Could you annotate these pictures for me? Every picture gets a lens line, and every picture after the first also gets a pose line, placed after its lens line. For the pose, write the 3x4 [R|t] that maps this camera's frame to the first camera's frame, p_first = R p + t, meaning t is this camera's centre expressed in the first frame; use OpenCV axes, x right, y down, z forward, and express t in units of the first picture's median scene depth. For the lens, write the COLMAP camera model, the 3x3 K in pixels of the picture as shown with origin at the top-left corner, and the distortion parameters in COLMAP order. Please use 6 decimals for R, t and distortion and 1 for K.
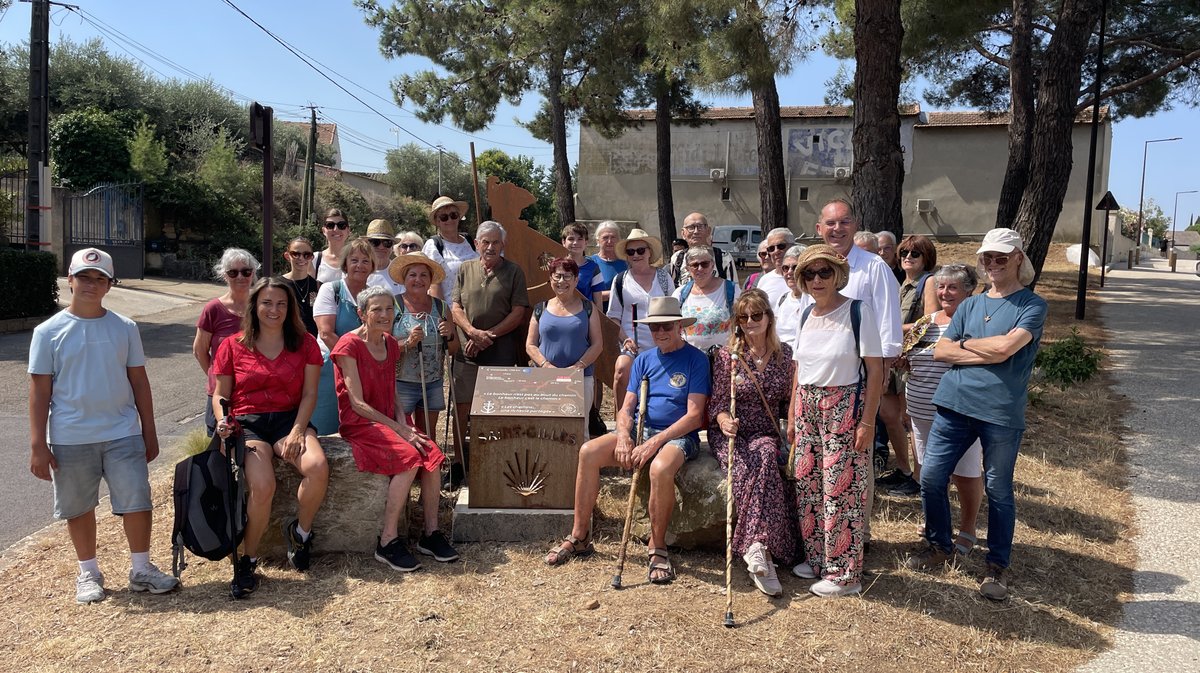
lens RADIAL K [[897.2, 0, 591.3], [0, 897.2, 331.2], [0, 0, 1]] dist [0.063458, -0.089000]
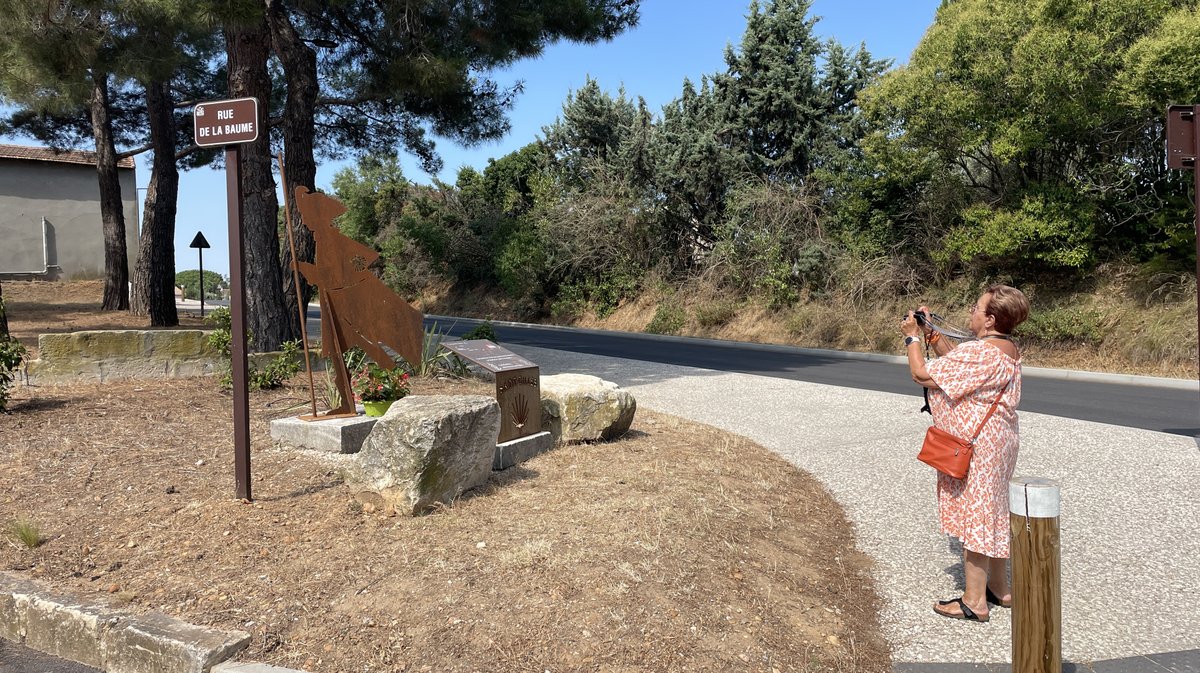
lens RADIAL K [[897.2, 0, 603.1], [0, 897.2, 337.3], [0, 0, 1]] dist [0.063458, -0.089000]
pose [[0.454889, -0.064278, 0.888226, -0.166020], [0.102356, 0.994556, 0.019553, 0.004537], [-0.884646, 0.082021, 0.458991, 0.035482]]
